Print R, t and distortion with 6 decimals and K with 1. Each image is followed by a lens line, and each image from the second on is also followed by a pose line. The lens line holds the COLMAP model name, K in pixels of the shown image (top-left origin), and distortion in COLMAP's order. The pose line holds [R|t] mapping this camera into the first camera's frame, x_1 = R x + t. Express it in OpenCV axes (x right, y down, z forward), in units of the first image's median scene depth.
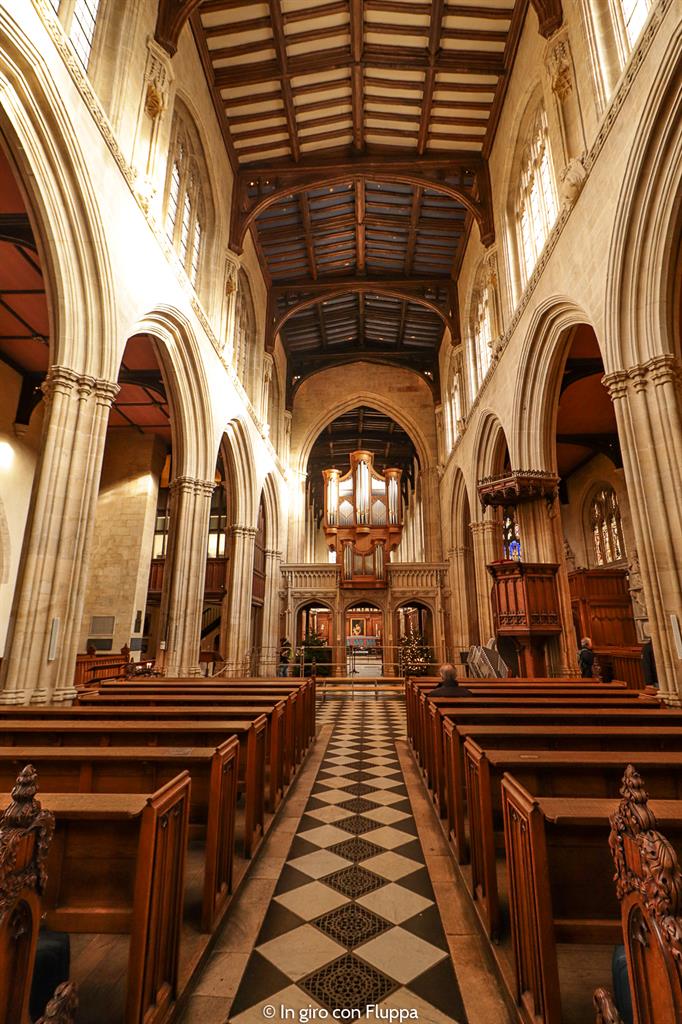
lens RADIAL K [[488.1, 0, 335.6], [0, 488.1, 501.0], [0, 0, 1]] dist [0.004288, -0.000545]
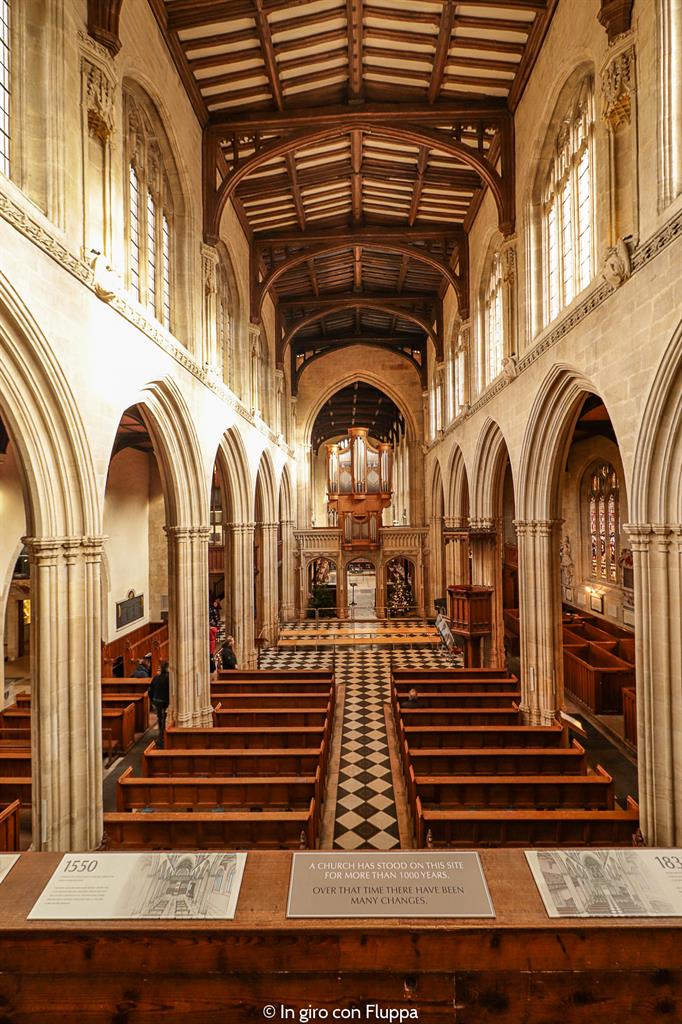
lens RADIAL K [[488.1, 0, 335.6], [0, 488.1, 501.0], [0, 0, 1]] dist [0.004288, -0.000545]
pose [[0.999735, -0.018915, 0.013146, -0.021454], [0.015136, 0.969637, 0.244080, -0.248052], [-0.017364, -0.243817, 0.969666, -0.187673]]
